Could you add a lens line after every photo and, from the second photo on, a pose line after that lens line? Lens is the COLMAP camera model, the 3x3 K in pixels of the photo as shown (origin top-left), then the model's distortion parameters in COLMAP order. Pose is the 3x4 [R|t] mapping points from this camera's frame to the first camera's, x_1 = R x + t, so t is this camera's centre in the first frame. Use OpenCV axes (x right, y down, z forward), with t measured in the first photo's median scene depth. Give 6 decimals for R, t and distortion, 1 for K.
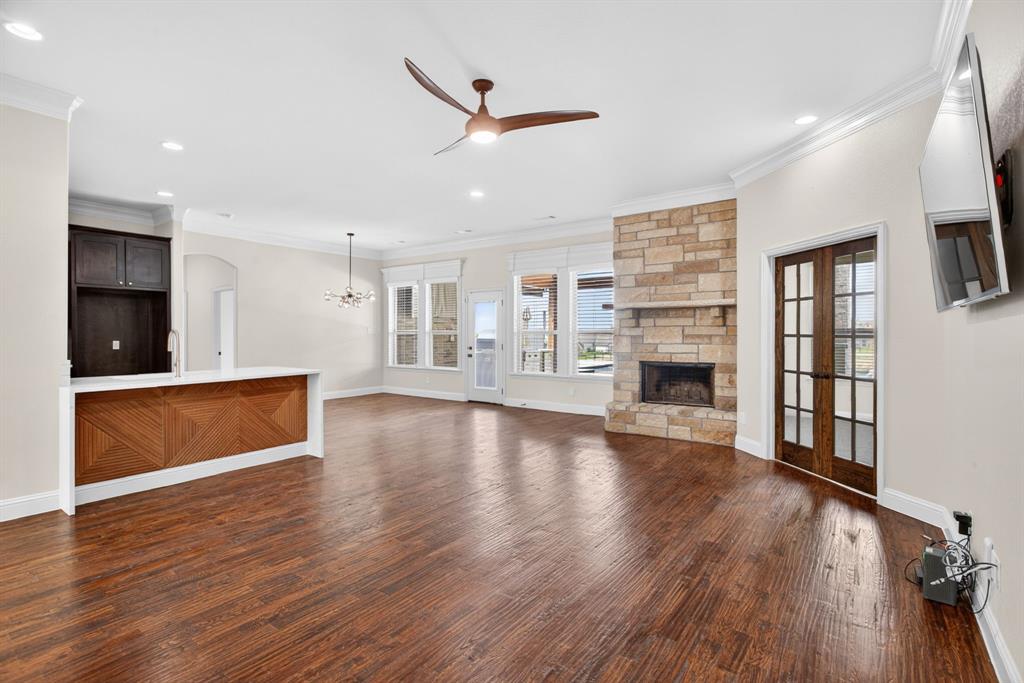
lens RADIAL K [[485.4, 0, 514.4], [0, 485.4, 335.9], [0, 0, 1]] dist [-0.001603, -0.000057]
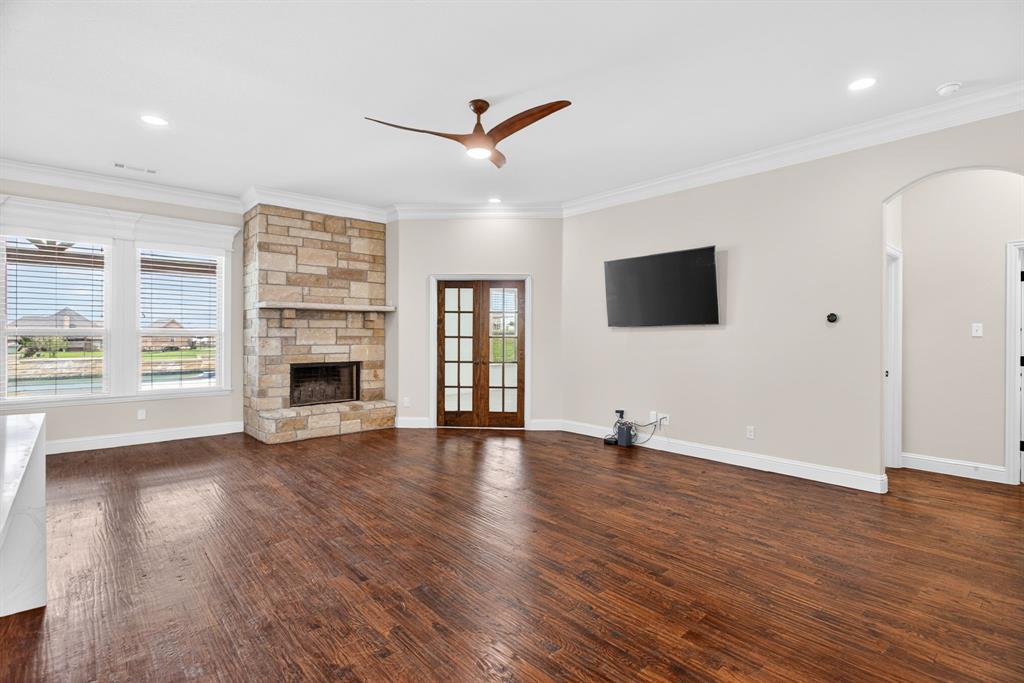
lens RADIAL K [[497.0, 0, 515.3], [0, 497.0, 337.4], [0, 0, 1]] dist [-0.005242, 0.000839]
pose [[0.205545, -0.002470, 0.978645, -0.657708], [-0.000032, 0.999997, 0.002531, -0.002345], [-0.978648, -0.000551, 0.205544, 0.403632]]
